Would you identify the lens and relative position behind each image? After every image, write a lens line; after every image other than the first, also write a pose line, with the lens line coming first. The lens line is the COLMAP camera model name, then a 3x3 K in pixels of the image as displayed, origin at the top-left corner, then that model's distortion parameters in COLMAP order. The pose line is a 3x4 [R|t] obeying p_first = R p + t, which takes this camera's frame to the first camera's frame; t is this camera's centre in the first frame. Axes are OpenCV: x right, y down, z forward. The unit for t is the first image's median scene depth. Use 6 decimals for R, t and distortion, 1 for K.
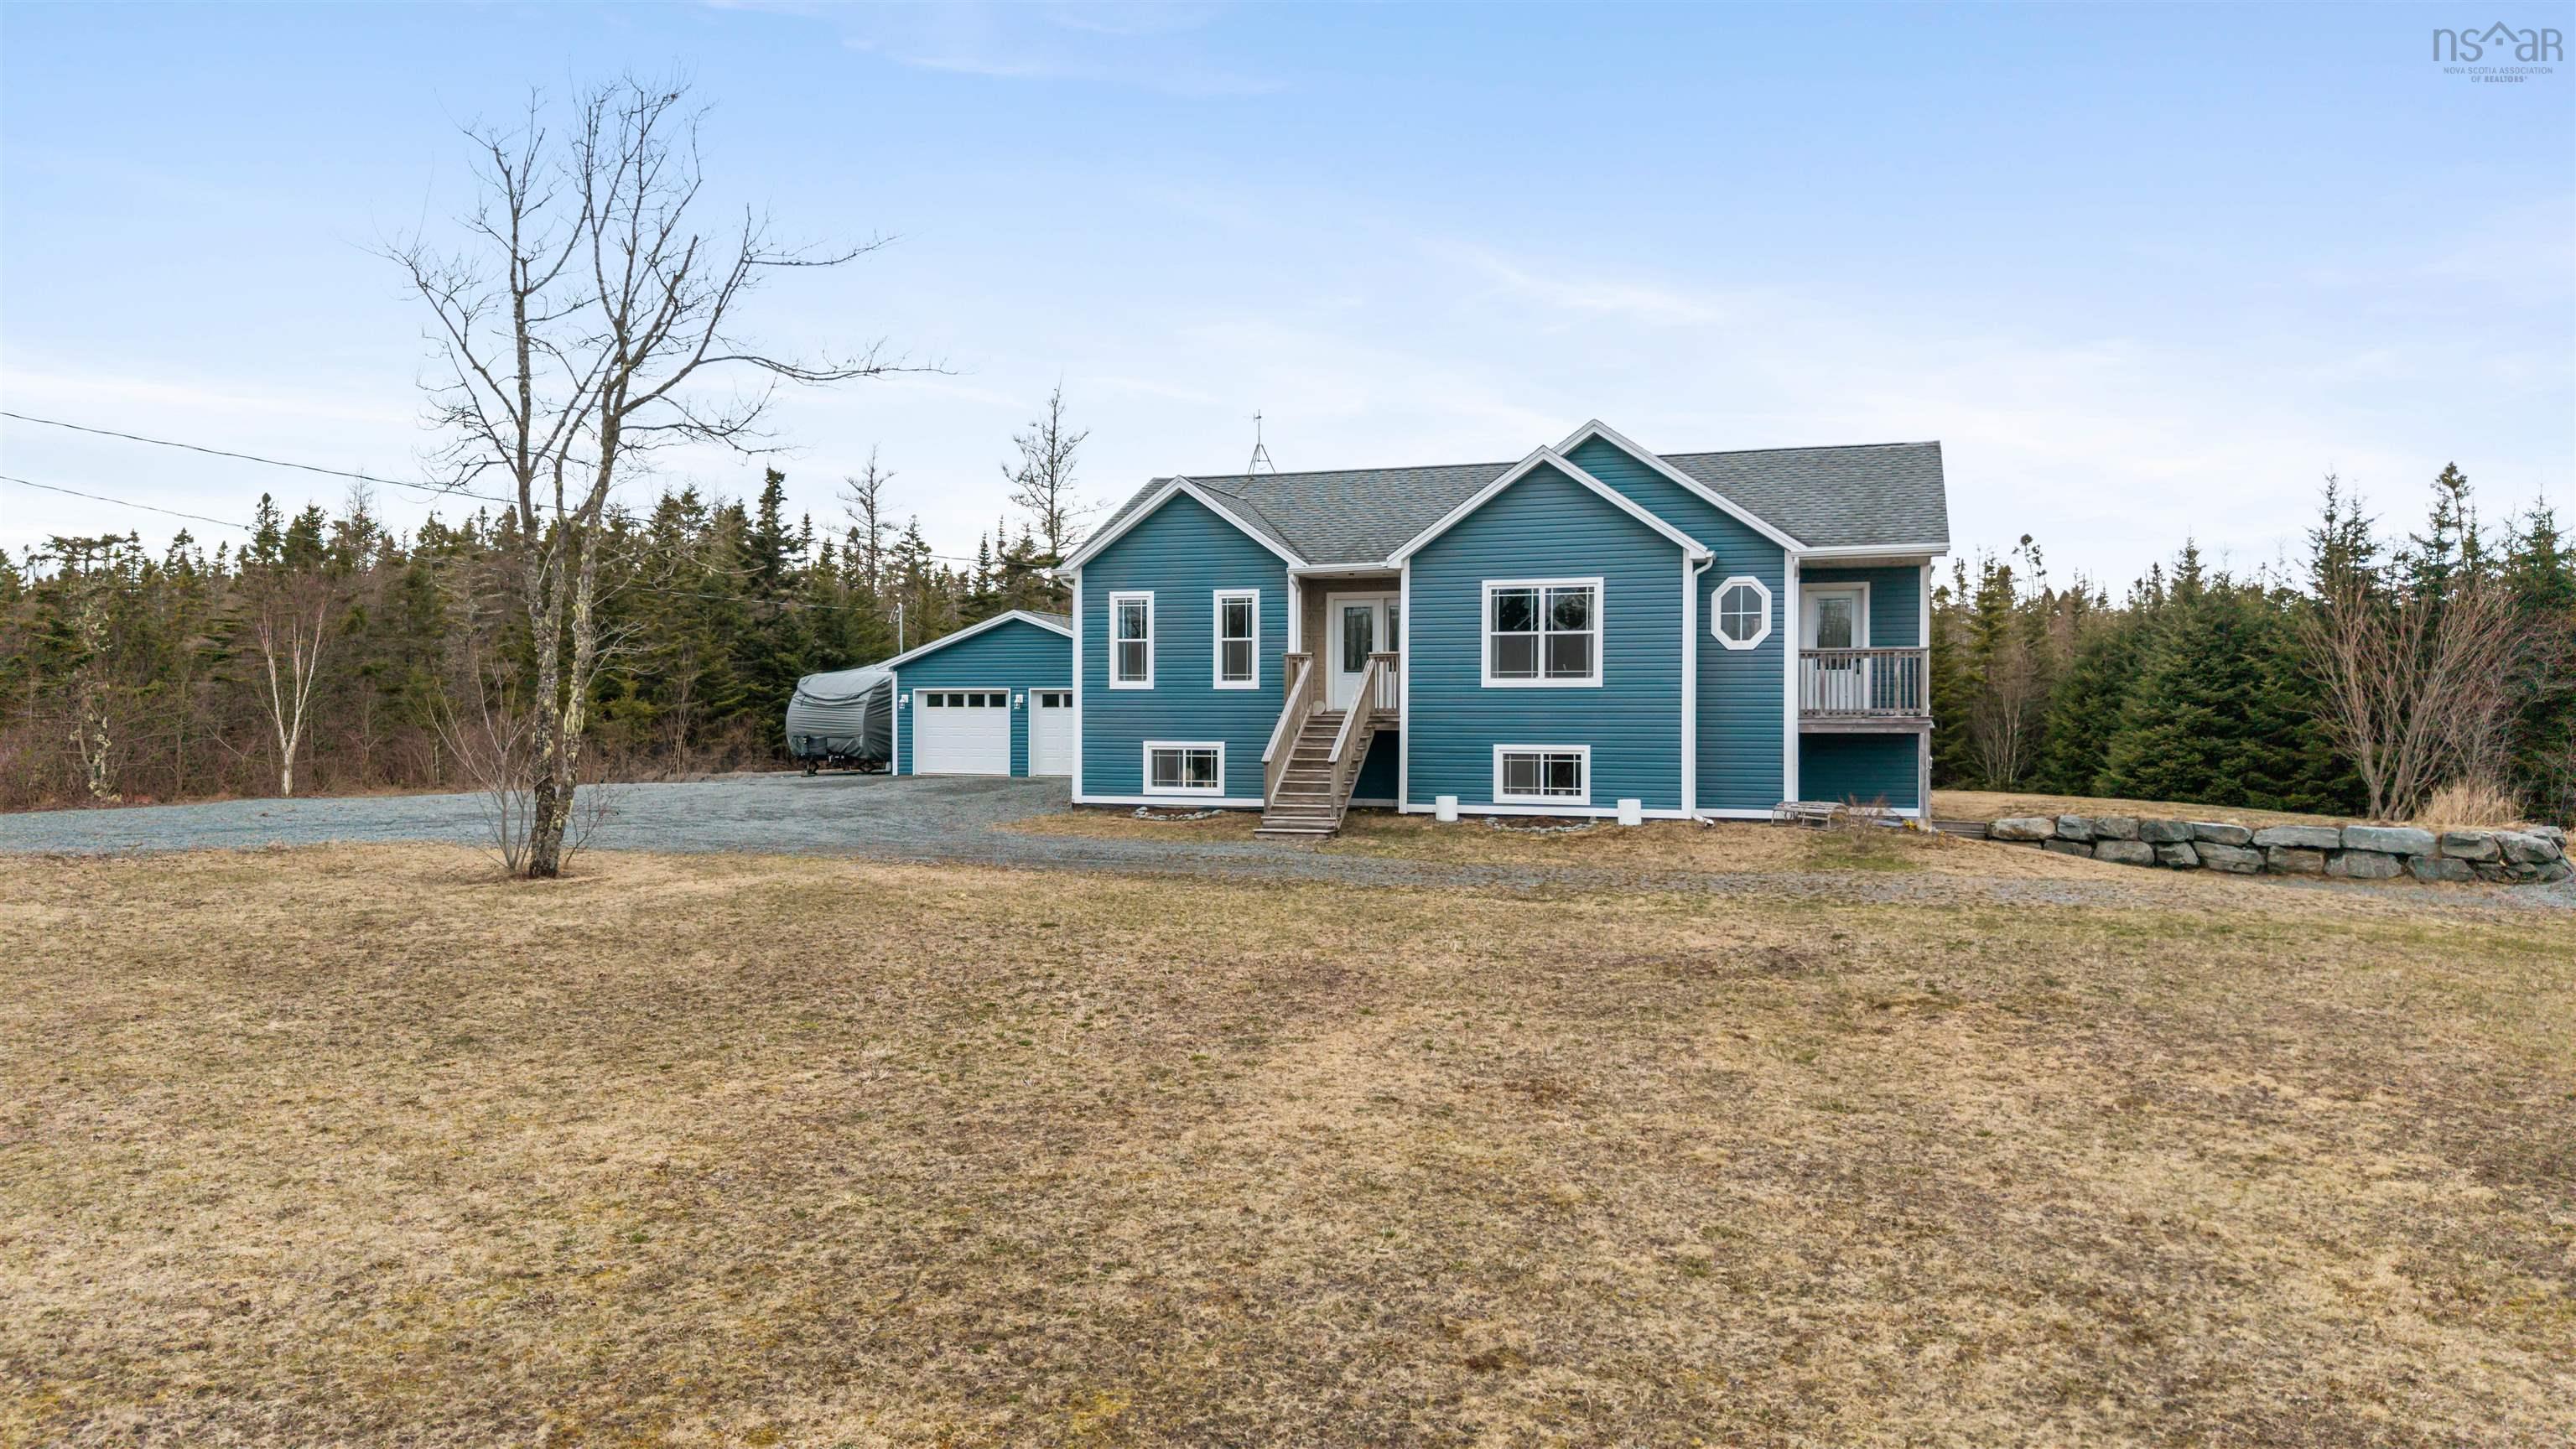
lens RADIAL K [[1754.4, 0, 1291.2], [0, 1754.4, 736.9], [0, 0, 1]] dist [-0.000144, -0.022253]
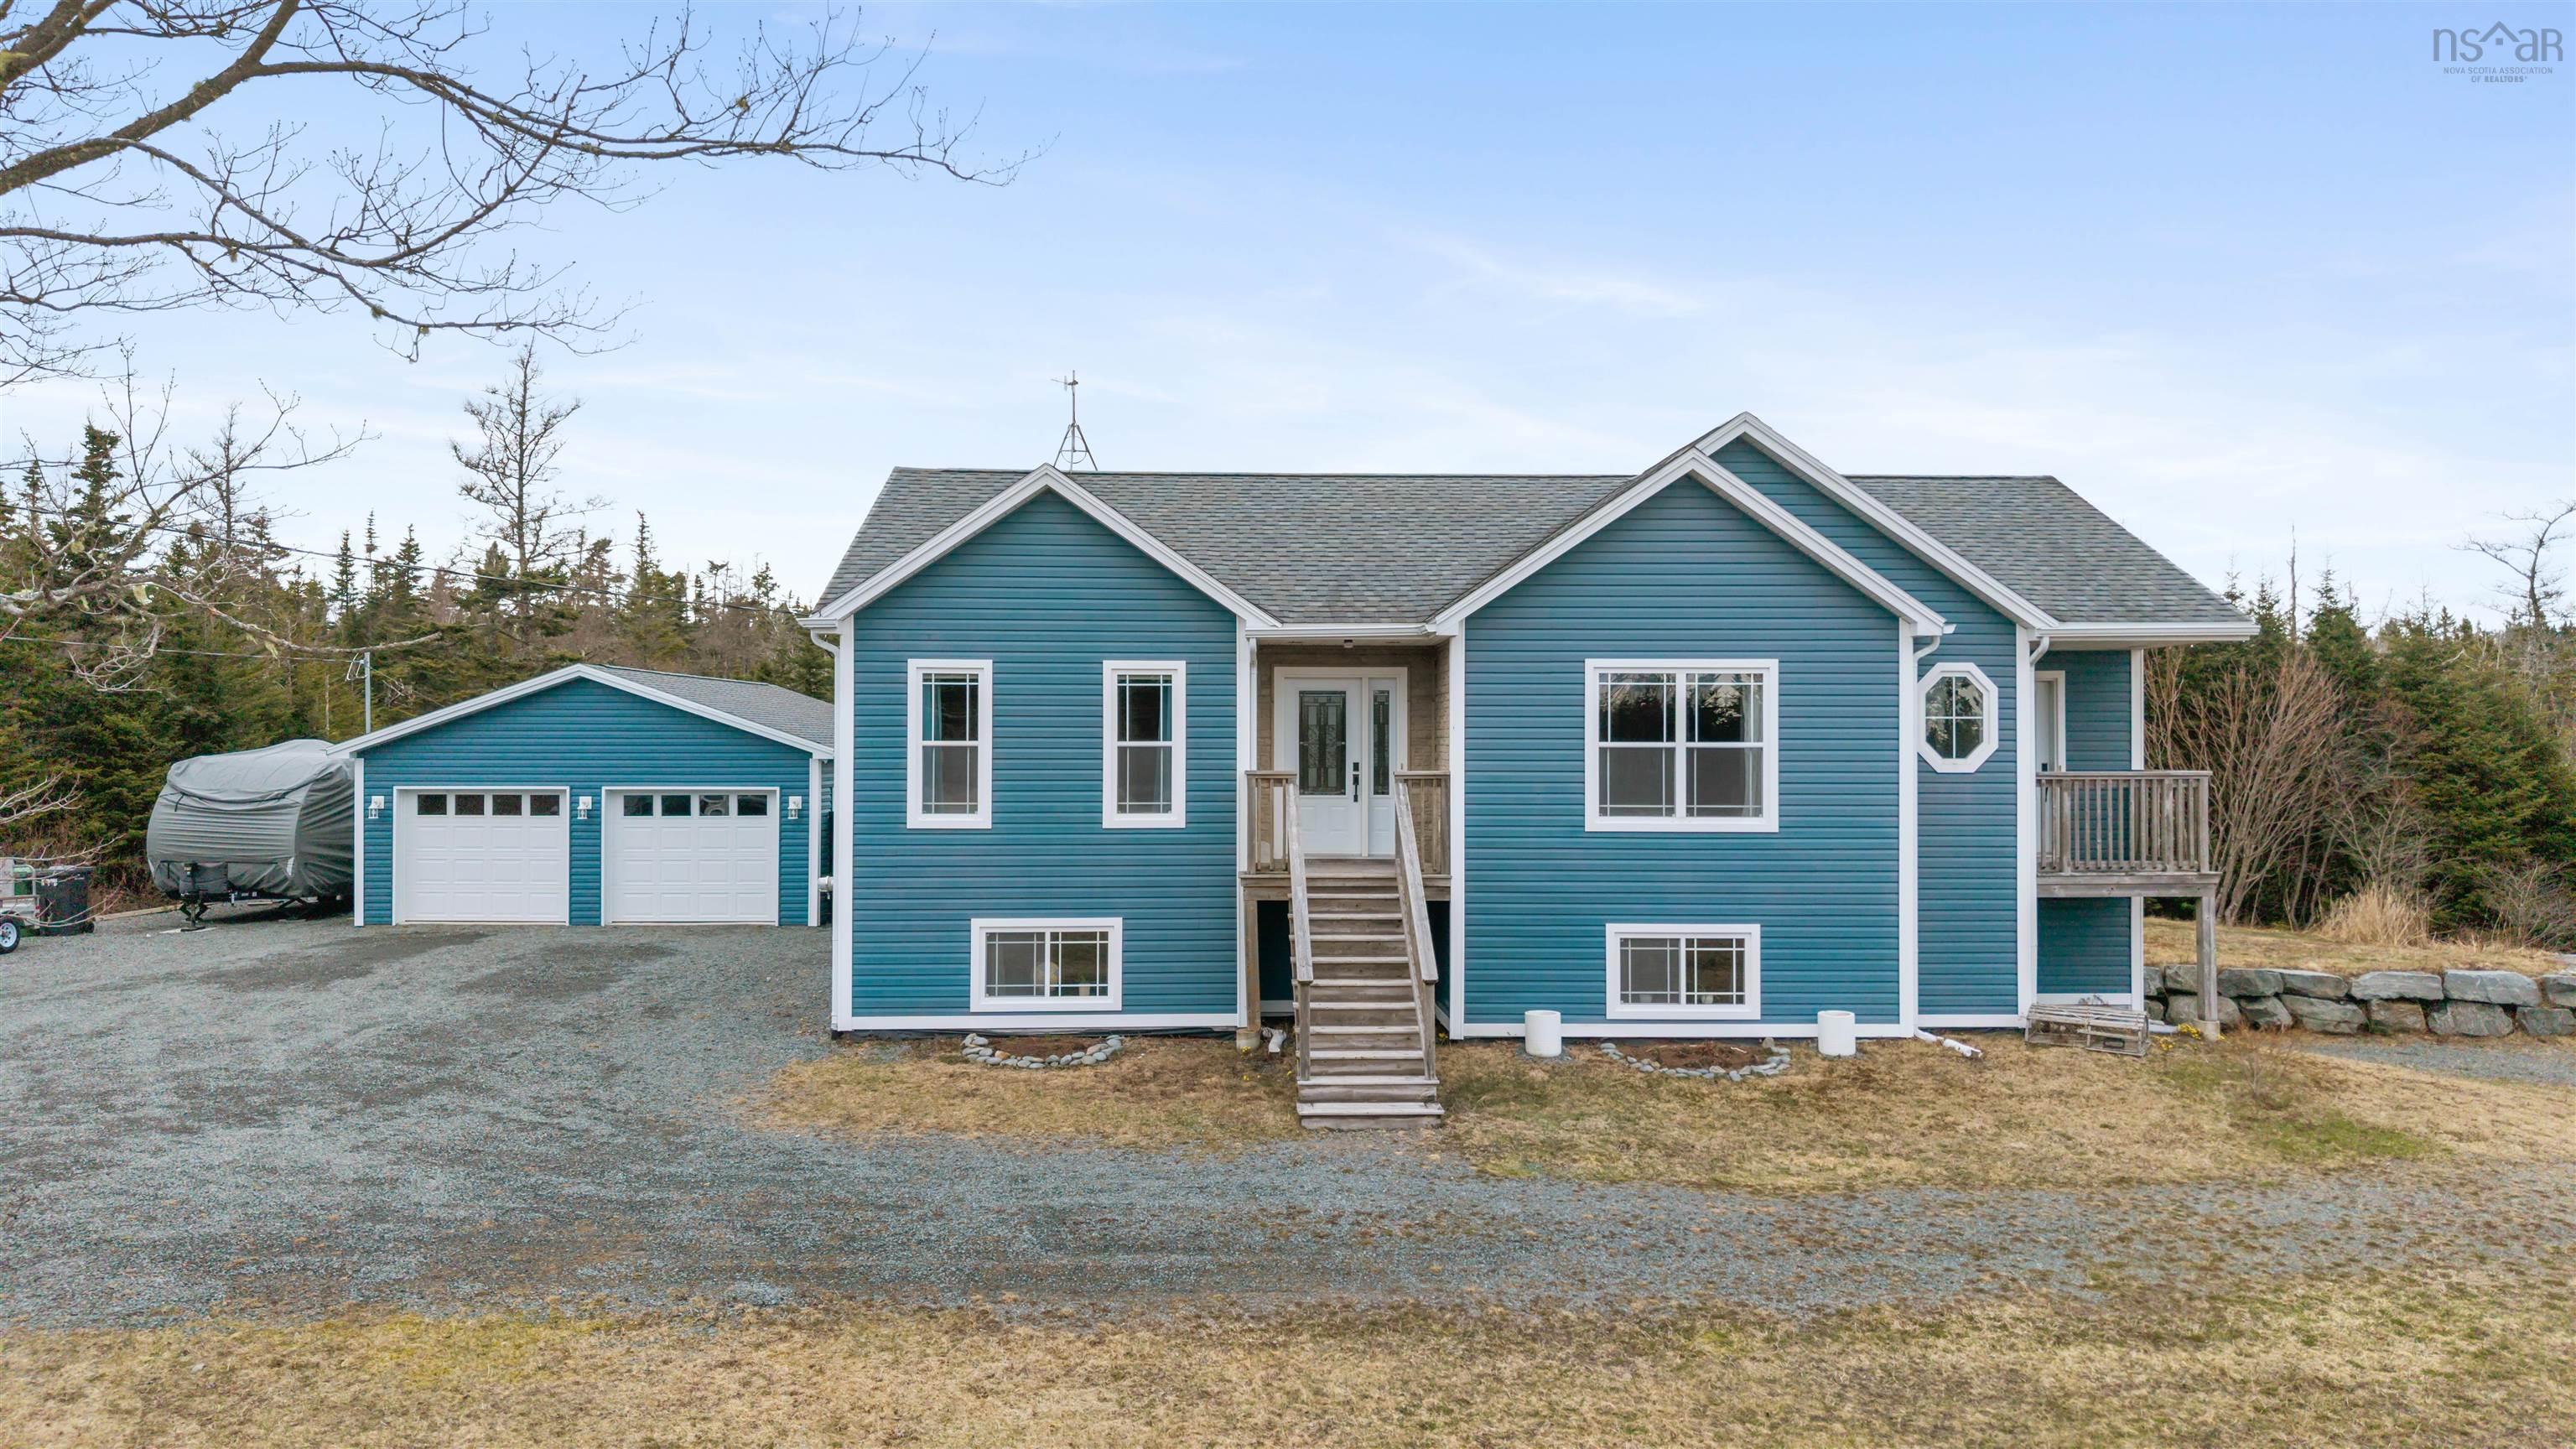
lens RADIAL K [[1754.4, 0, 1300.6], [0, 1754.4, 719.5], [0, 0, 1]] dist [-0.000144, -0.022253]
pose [[0.933681, 0.005490, 0.358063, -0.192168], [0.003060, 0.999724, -0.023308, -0.049778], [-0.358092, 0.022858, 0.933406, 0.425208]]
